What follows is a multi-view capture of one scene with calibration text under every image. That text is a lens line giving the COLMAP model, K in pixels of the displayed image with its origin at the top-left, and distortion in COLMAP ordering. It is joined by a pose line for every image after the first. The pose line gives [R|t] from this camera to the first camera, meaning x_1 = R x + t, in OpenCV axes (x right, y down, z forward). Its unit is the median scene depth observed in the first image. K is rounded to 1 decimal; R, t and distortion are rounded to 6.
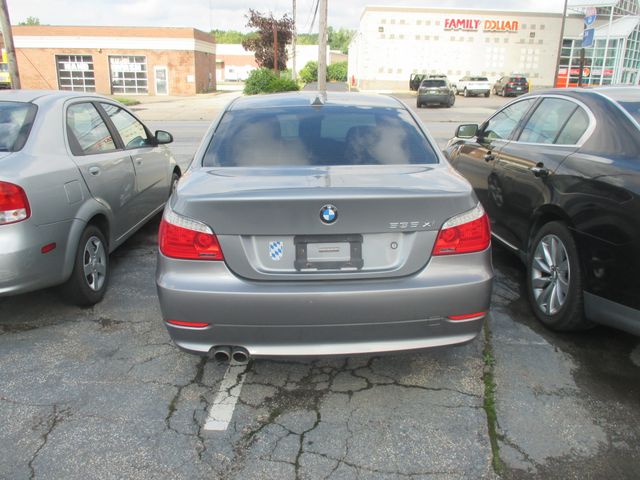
lens RADIAL K [[529.7, 0, 320.4], [0, 529.7, 244.8], [0, 0, 1]] dist [-0.037563, -0.007857]
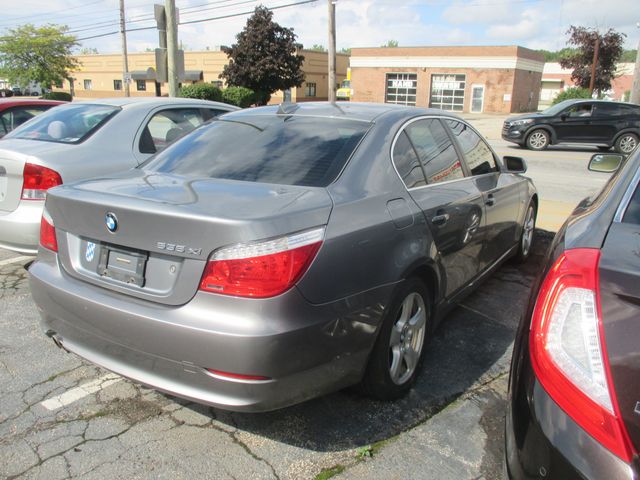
lens RADIAL K [[529.7, 0, 322.7], [0, 529.7, 234.6], [0, 0, 1]] dist [-0.037563, -0.007857]
pose [[0.818864, 0.153282, -0.553142, 0.052822], [-0.181507, 0.983382, 0.003806, -0.006721], [0.544534, 0.097282, 0.833078, 0.025464]]
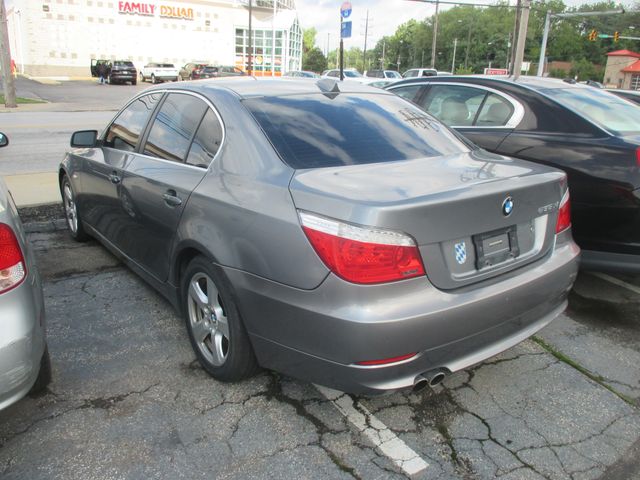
lens RADIAL K [[529.7, 0, 322.7], [0, 529.7, 243.3], [0, 0, 1]] dist [-0.037563, -0.007857]
pose [[0.821004, -0.157863, 0.548663, -0.049300], [0.146437, 0.987090, 0.064885, -0.006341], [-0.551823, 0.027074, 0.833522, 0.023652]]
